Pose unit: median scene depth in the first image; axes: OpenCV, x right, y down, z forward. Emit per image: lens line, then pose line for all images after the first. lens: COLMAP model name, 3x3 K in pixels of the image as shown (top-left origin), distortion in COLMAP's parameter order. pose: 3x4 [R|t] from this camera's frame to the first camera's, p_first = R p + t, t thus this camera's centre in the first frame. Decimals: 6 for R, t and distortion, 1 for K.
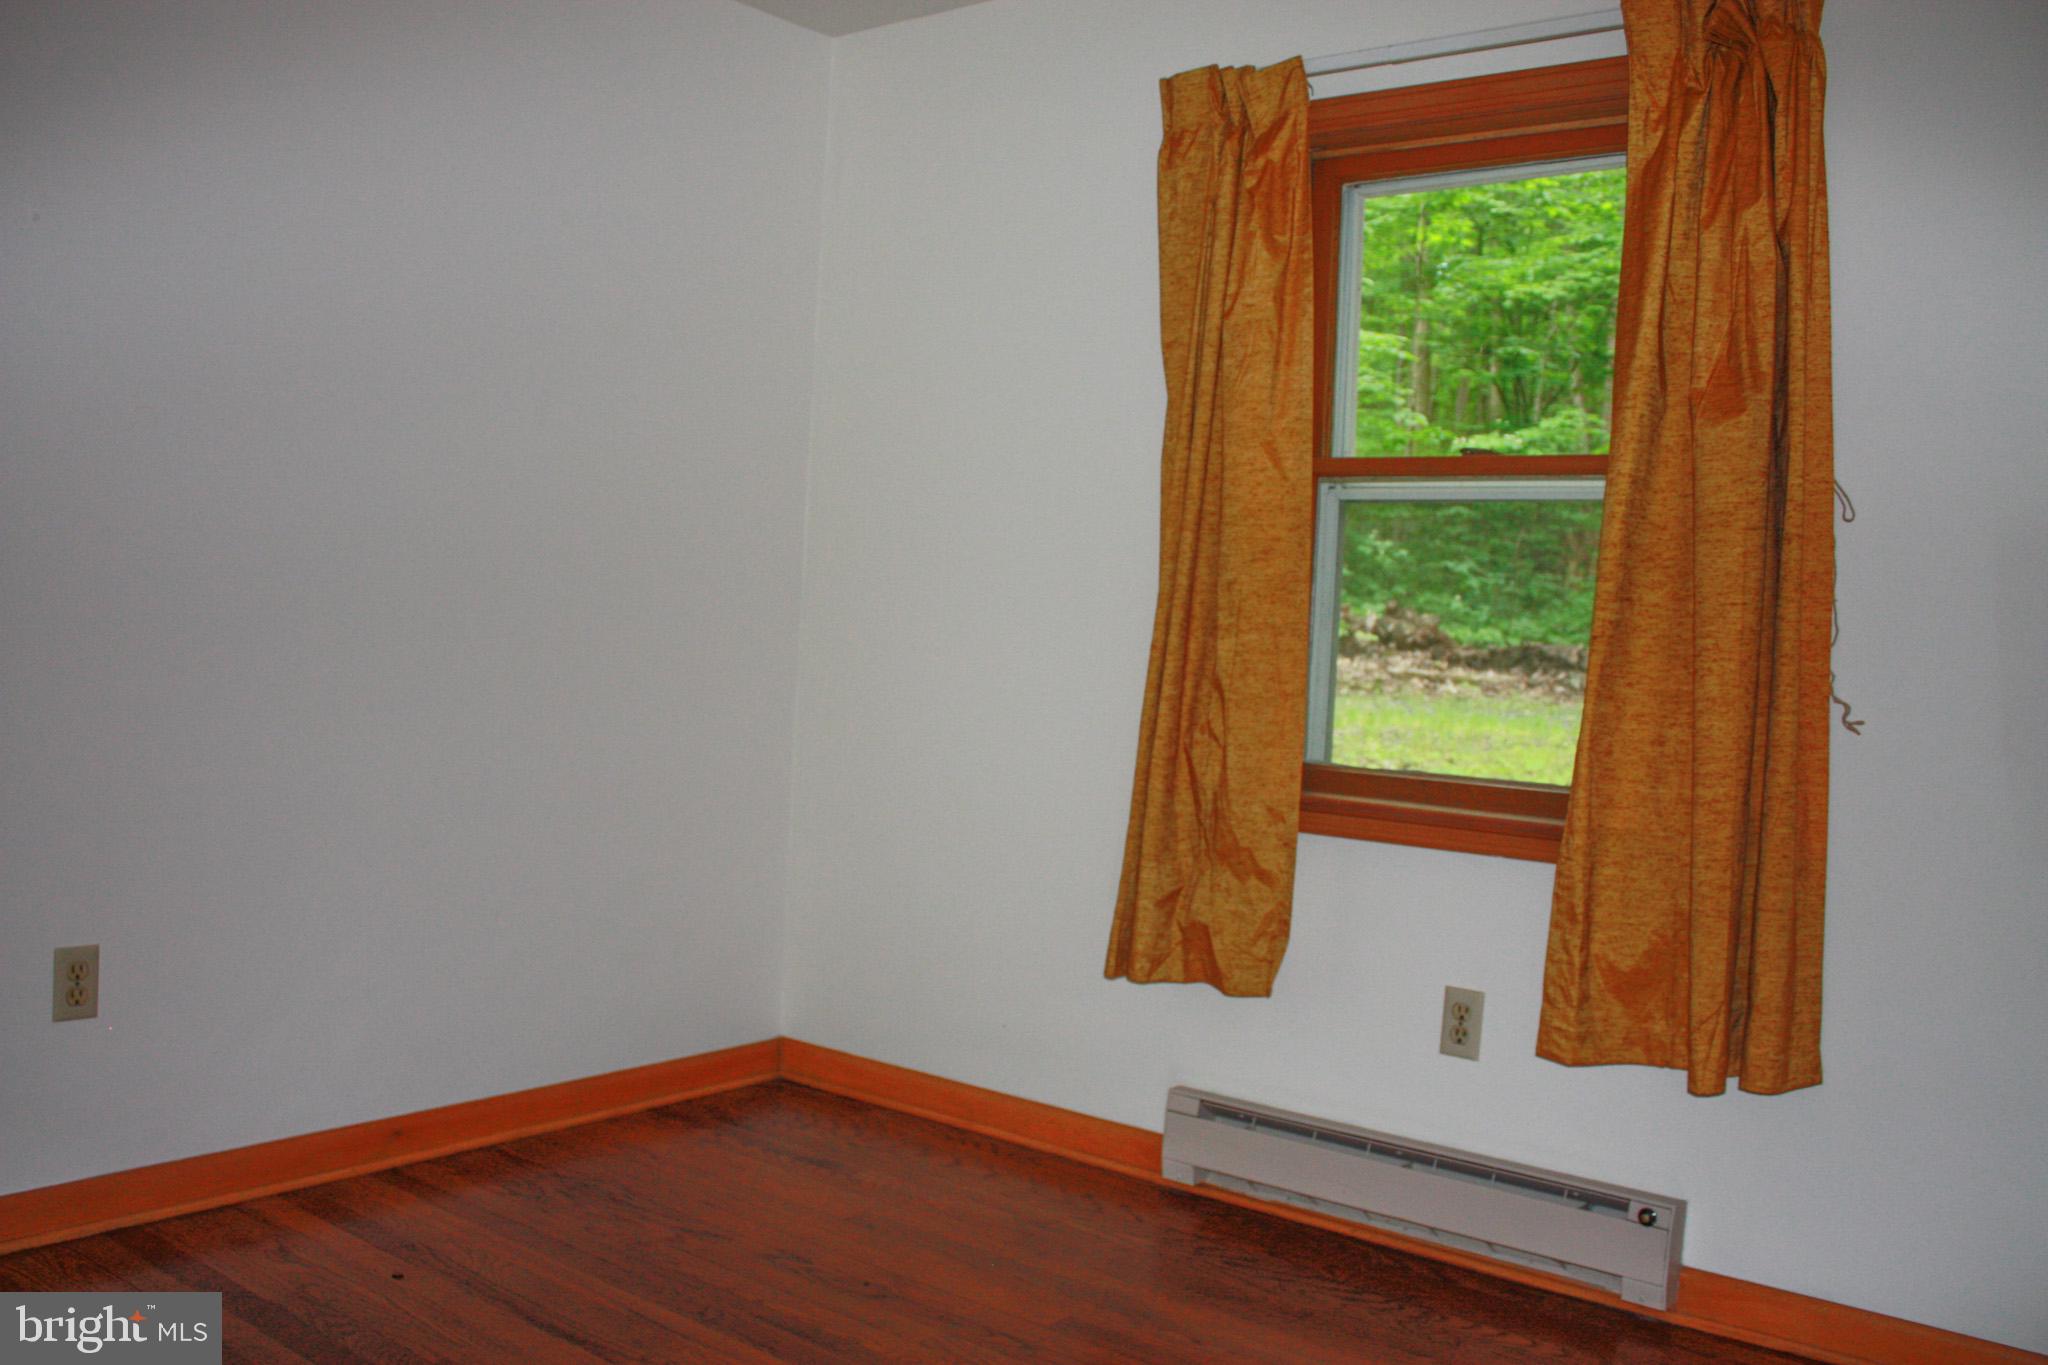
lens RADIAL K [[1705.5, 0, 970.0], [0, 1705.5, 682.6], [0, 0, 1]] dist [-0.150666, 0.128762]
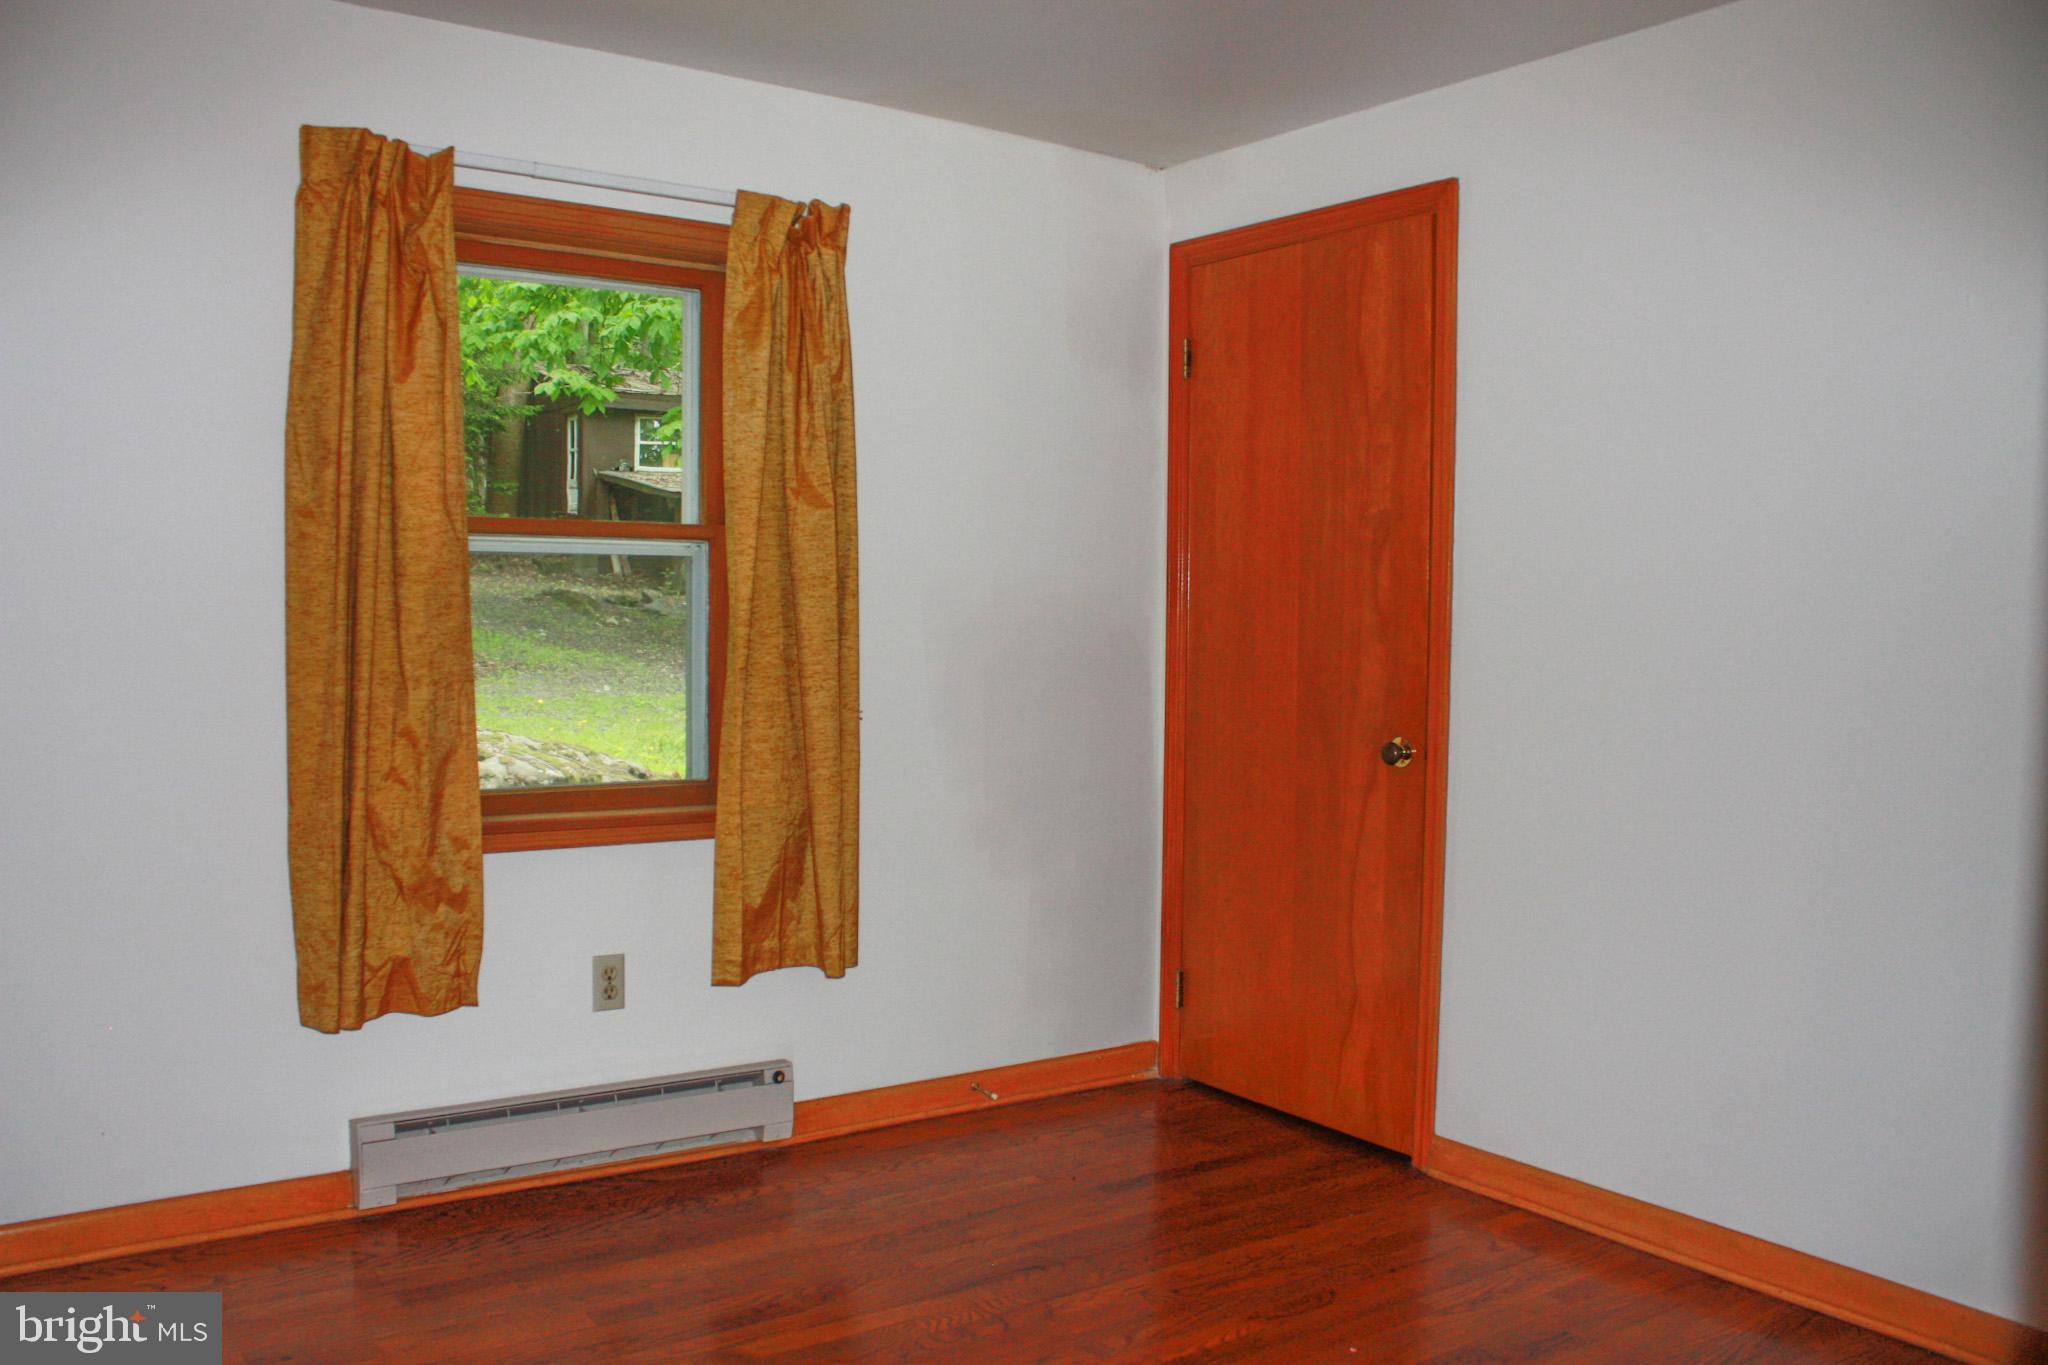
lens RADIAL K [[1705.5, 0, 970.0], [0, 1705.5, 682.6], [0, 0, 1]] dist [-0.150666, 0.128762]
pose [[0.311209, -0.091415, 0.945934, -0.749887], [0.036768, 0.995776, 0.084135, -0.107191], [-0.949630, 0.008597, 0.313256, 0.343230]]
